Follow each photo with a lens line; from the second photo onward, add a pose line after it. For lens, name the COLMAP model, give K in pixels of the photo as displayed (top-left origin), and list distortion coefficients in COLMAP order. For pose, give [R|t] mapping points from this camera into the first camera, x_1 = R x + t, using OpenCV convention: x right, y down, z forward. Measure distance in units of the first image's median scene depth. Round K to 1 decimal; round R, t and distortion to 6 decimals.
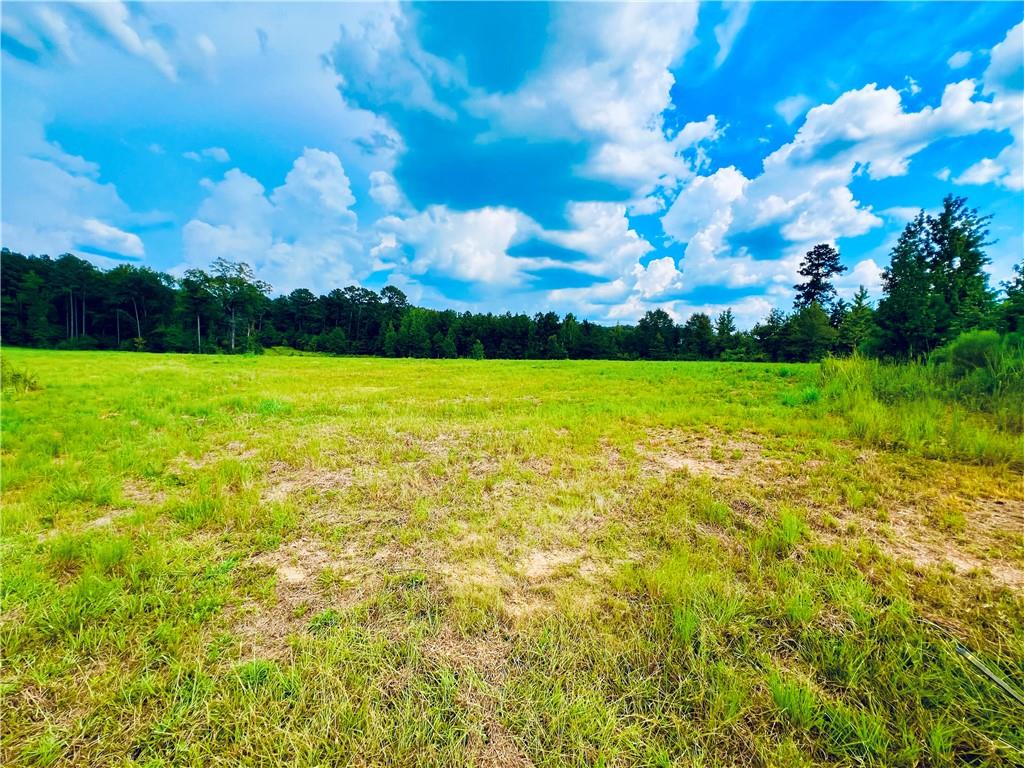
lens RADIAL K [[411.0, 0, 514.7], [0, 411.0, 384.9], [0, 0, 1]] dist [-0.001219, 0.000089]
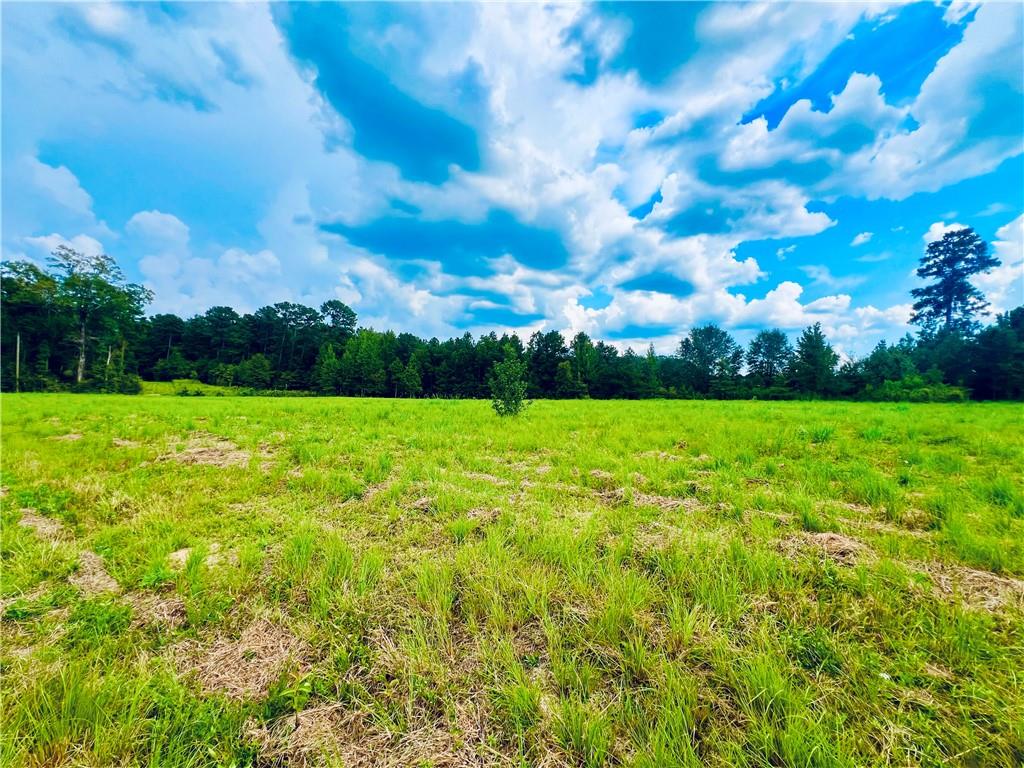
lens RADIAL K [[411.0, 0, 508.0], [0, 411.0, 383.1], [0, 0, 1]] dist [-0.001219, 0.000089]
pose [[0.997345, -0.002383, 0.072778, -0.040884], [0.008695, 0.996210, -0.086544, -0.020880], [-0.072296, 0.086947, 0.993586, 0.260765]]
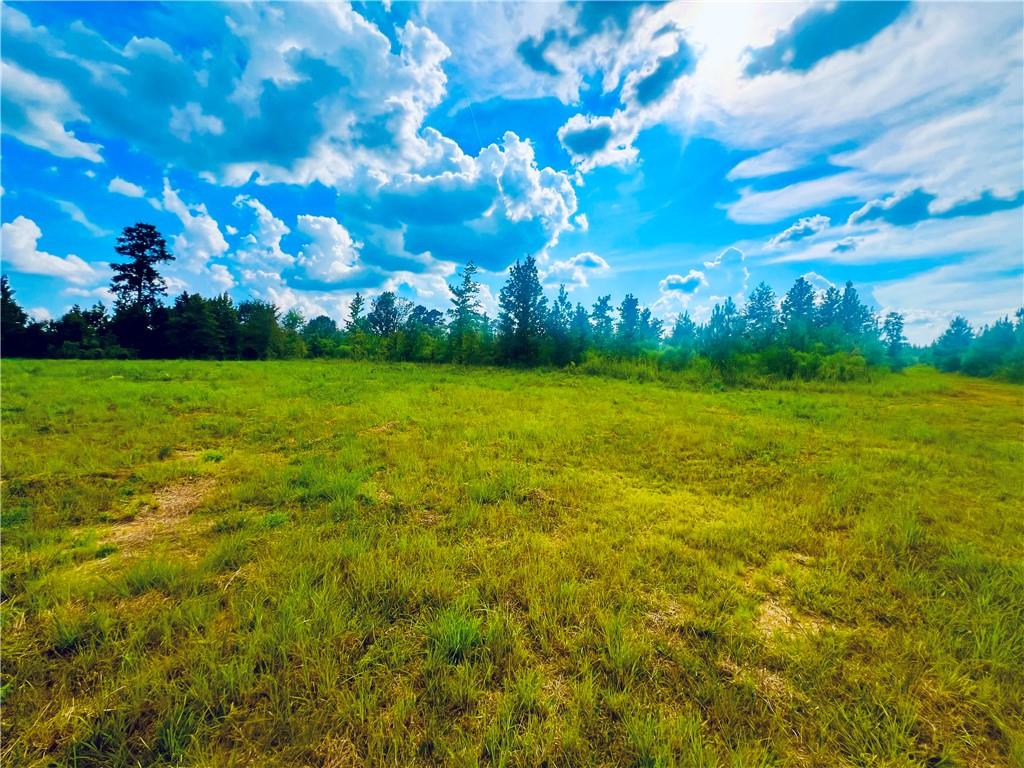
lens RADIAL K [[412.9, 0, 507.9], [0, 412.9, 383.0], [0, 0, 1]] dist [0.000070, 0.000385]
pose [[0.029105, -0.064061, 0.997522, -0.082757], [0.056825, 0.996436, 0.062333, -0.011025], [-0.997960, 0.054870, 0.032641, 0.150309]]
